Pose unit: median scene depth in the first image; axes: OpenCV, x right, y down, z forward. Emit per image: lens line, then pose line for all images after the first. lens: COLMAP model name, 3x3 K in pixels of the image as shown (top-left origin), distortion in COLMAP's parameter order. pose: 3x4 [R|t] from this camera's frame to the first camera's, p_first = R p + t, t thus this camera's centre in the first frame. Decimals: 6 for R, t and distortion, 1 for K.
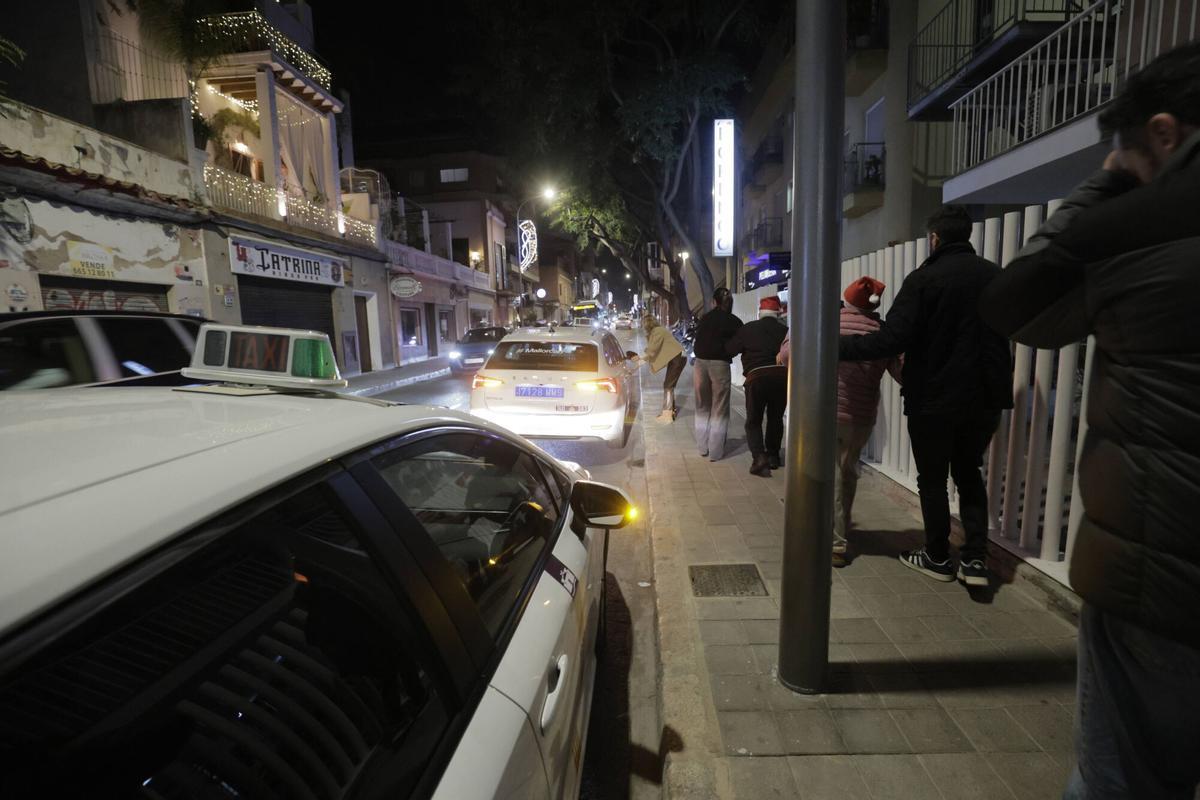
lens RADIAL K [[547.1, 0, 611.1], [0, 547.1, 404.9], [0, 0, 1]] dist [-0.036377, 0.005158]
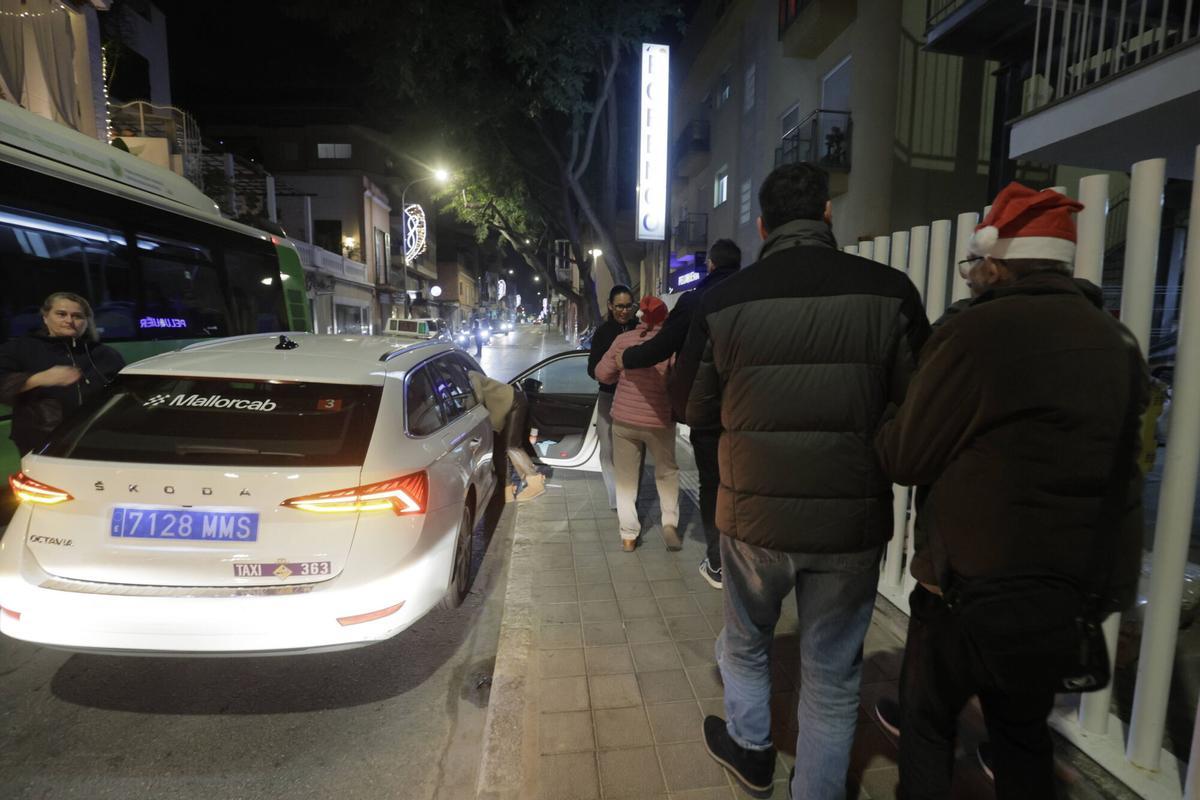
lens RADIAL K [[547.1, 0, 615.2], [0, 547.1, 404.9], [0, 0, 1]] dist [-0.036377, 0.005158]
pose [[0.985094, 0.012229, 0.171582, 0.024248], [-0.010560, 0.999888, -0.010636, -0.029714], [-0.171693, 0.008666, 0.985112, 0.182586]]
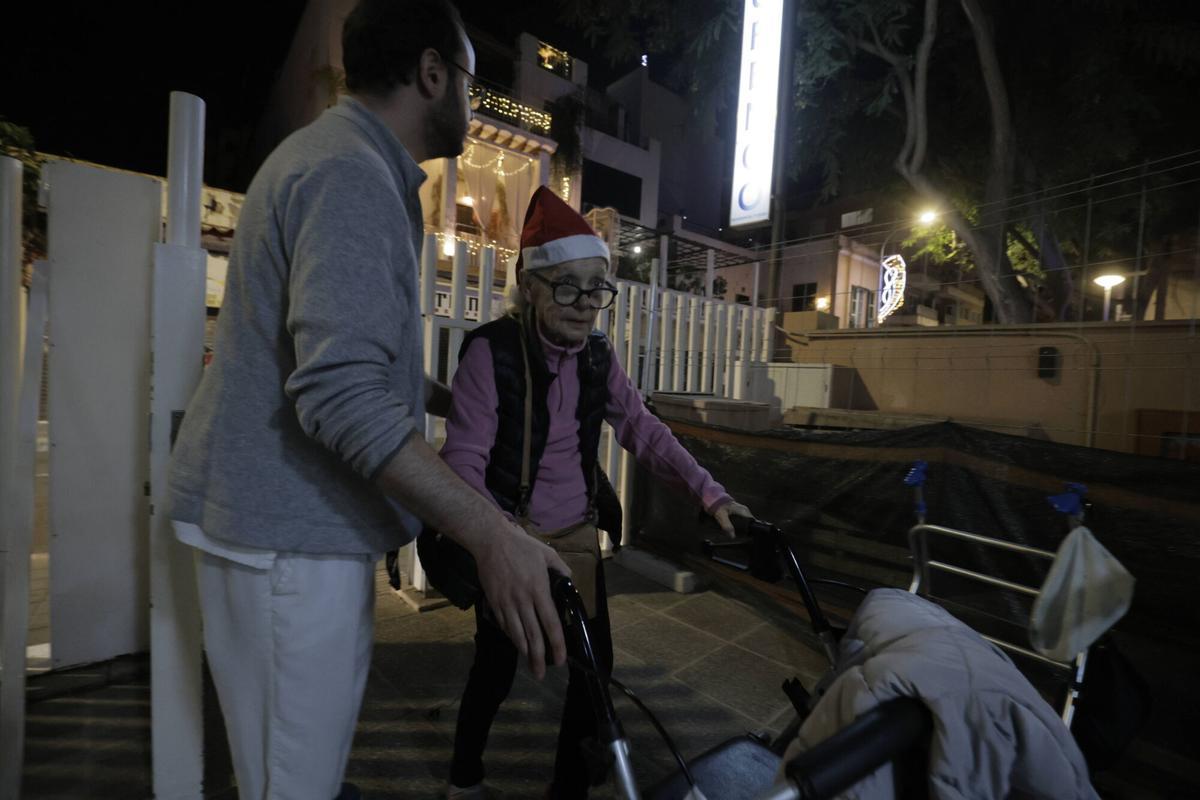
lens RADIAL K [[547.1, 0, 599.9], [0, 547.1, 401.5], [0, 0, 1]] dist [-0.036377, 0.005158]
pose [[0.659478, 0.088706, -0.746471, 0.266597], [-0.176442, 0.983538, -0.039002, -0.056432], [0.730723, 0.157430, 0.664274, 0.376880]]
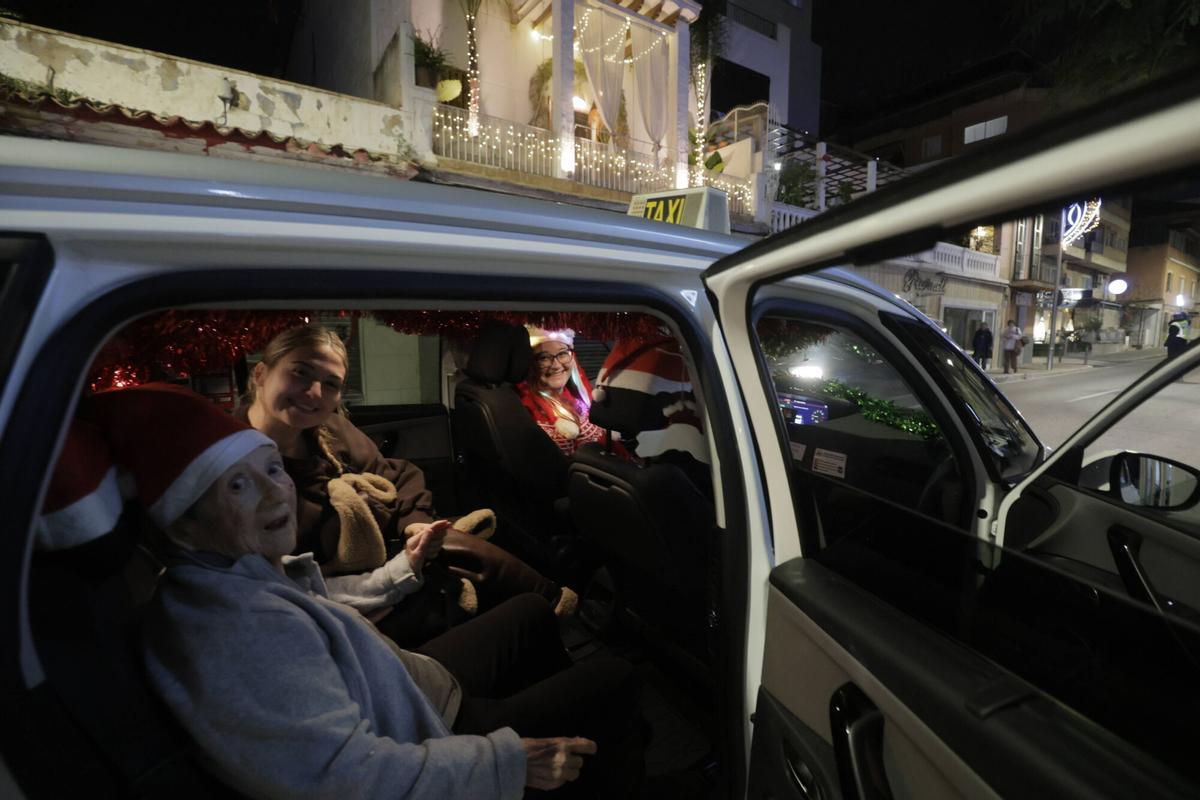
lens RADIAL K [[547.1, 0, 600.9], [0, 547.1, 402.0], [0, 0, 1]] dist [-0.036377, 0.005158]
pose [[0.603745, 0.120567, -0.788007, 0.022467], [-0.133946, 0.989786, 0.048815, -0.057472], [0.785844, 0.076078, 0.613728, 0.410040]]
